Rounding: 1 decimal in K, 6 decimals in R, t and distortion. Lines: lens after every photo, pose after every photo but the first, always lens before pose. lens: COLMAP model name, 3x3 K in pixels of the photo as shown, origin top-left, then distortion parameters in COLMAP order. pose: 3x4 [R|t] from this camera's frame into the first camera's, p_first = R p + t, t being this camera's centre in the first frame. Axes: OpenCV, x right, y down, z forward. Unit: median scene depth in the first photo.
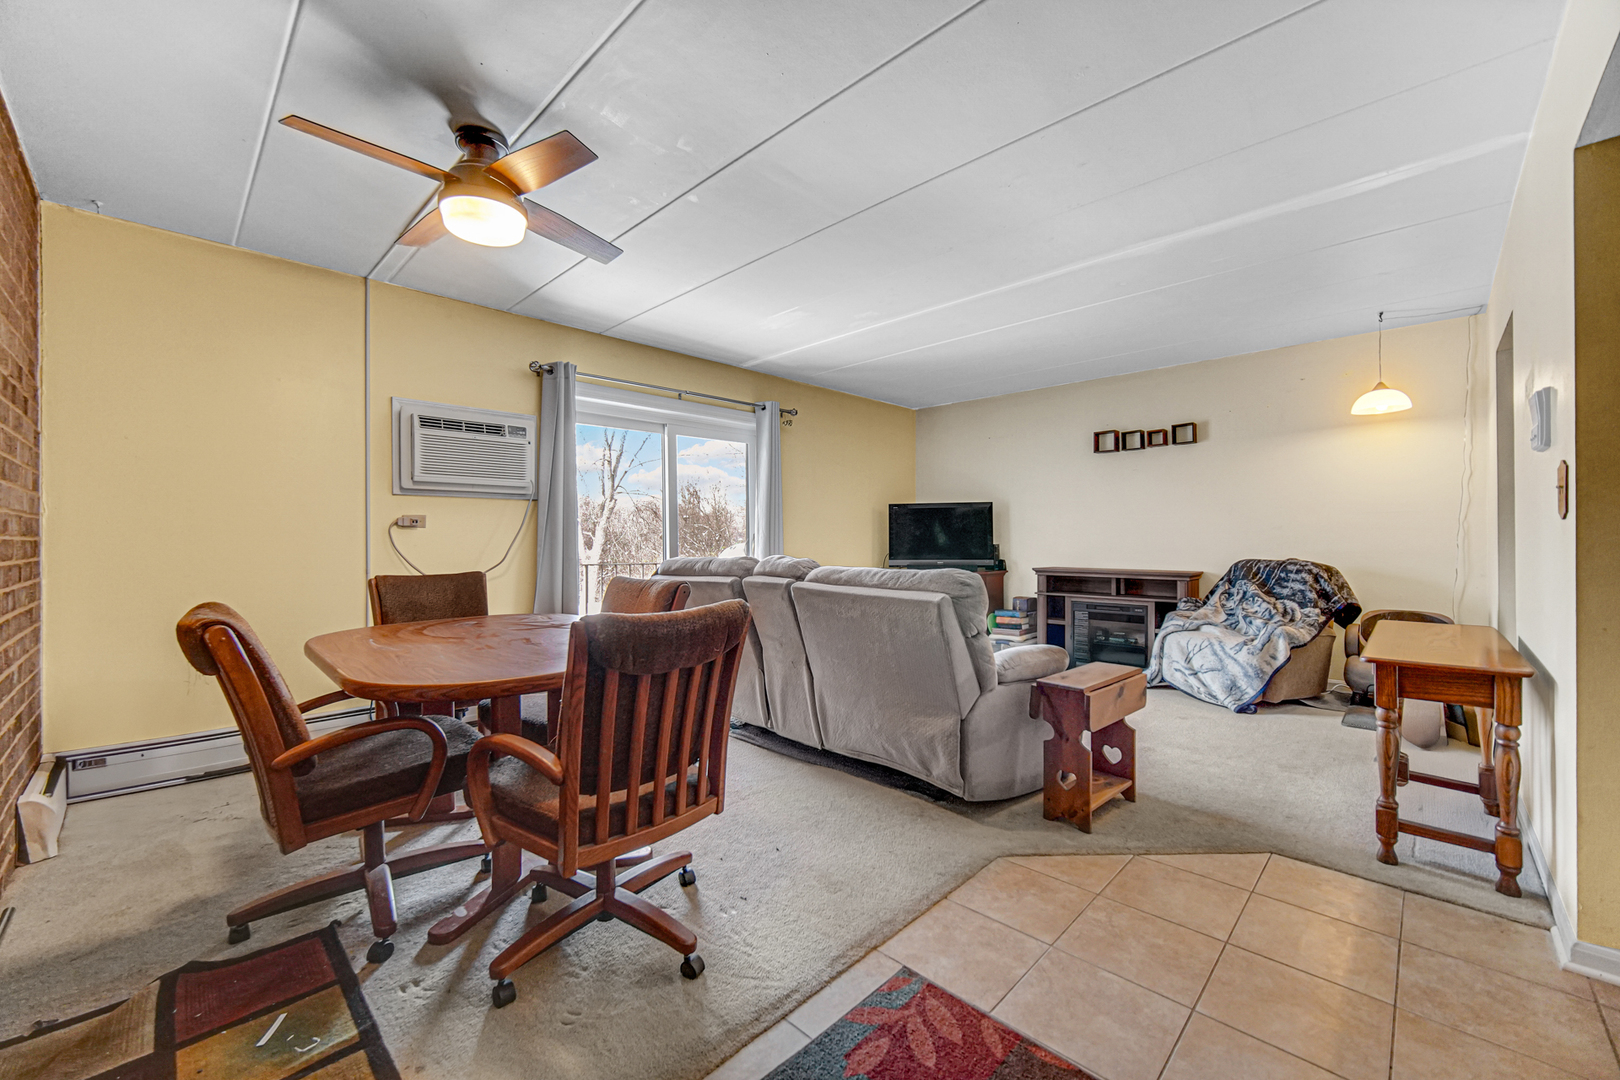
lens RADIAL K [[647.8, 0, 811.7], [0, 647.8, 536.8], [0, 0, 1]] dist [-0.003563, 0.000804]
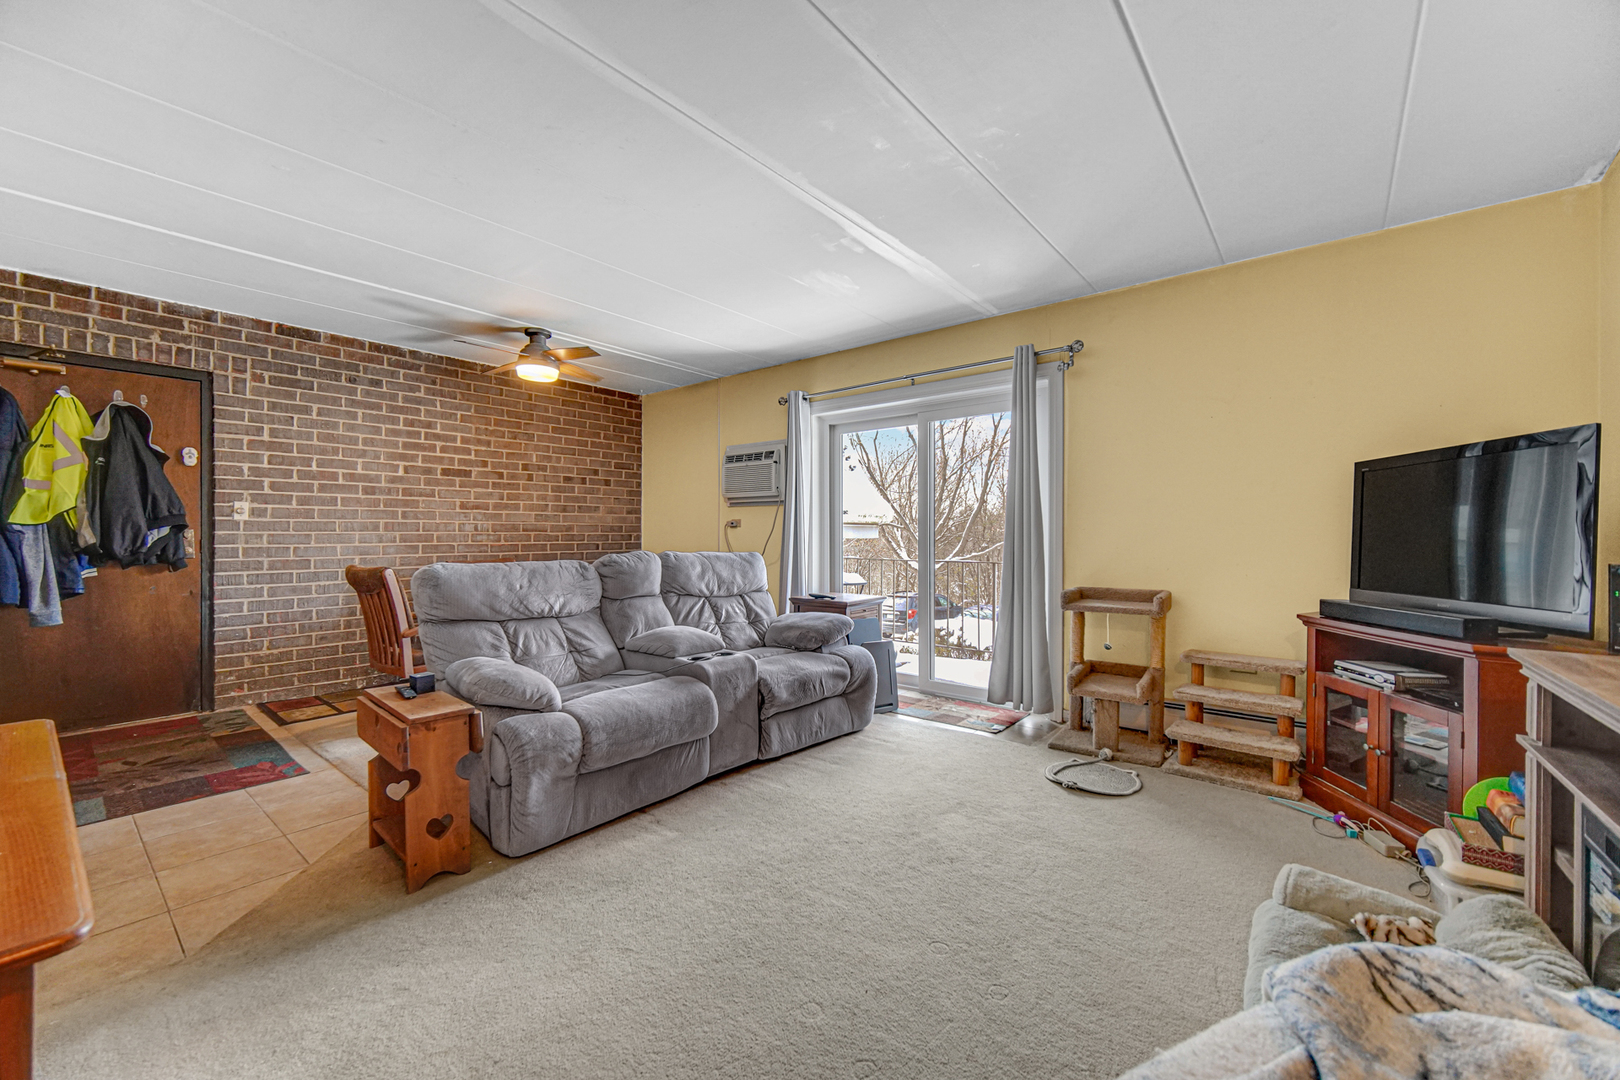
lens RADIAL K [[647.8, 0, 812.2], [0, 647.8, 538.1], [0, 0, 1]] dist [-0.003563, 0.000804]
pose [[0.077512, 0.010780, -0.996933, 0.802932], [-0.000217, 0.999942, 0.010796, -0.004487], [0.996991, -0.000621, 0.077510, 0.887044]]
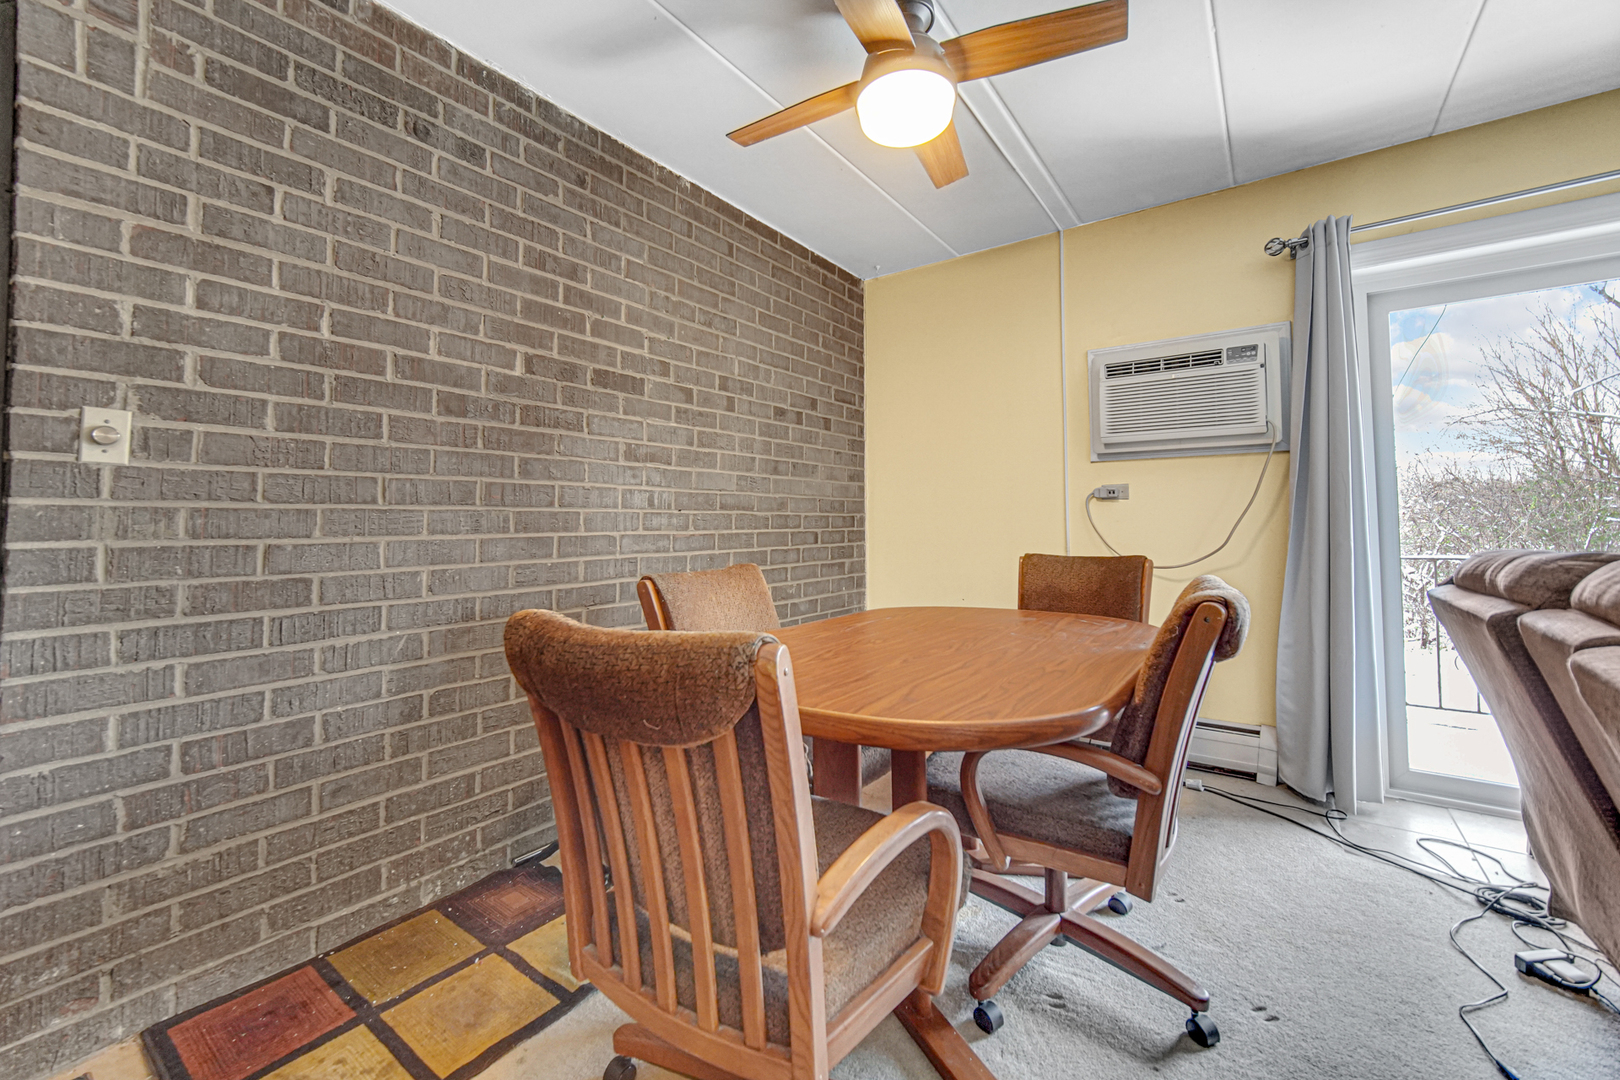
lens RADIAL K [[647.8, 0, 802.7], [0, 647.8, 504.0], [0, 0, 1]] dist [-0.003563, 0.000804]
pose [[0.136106, -0.025647, -0.990362, 0.133820], [0.006431, 0.999667, -0.025004, 0.008152], [0.990673, -0.002966, 0.136226, 0.406881]]
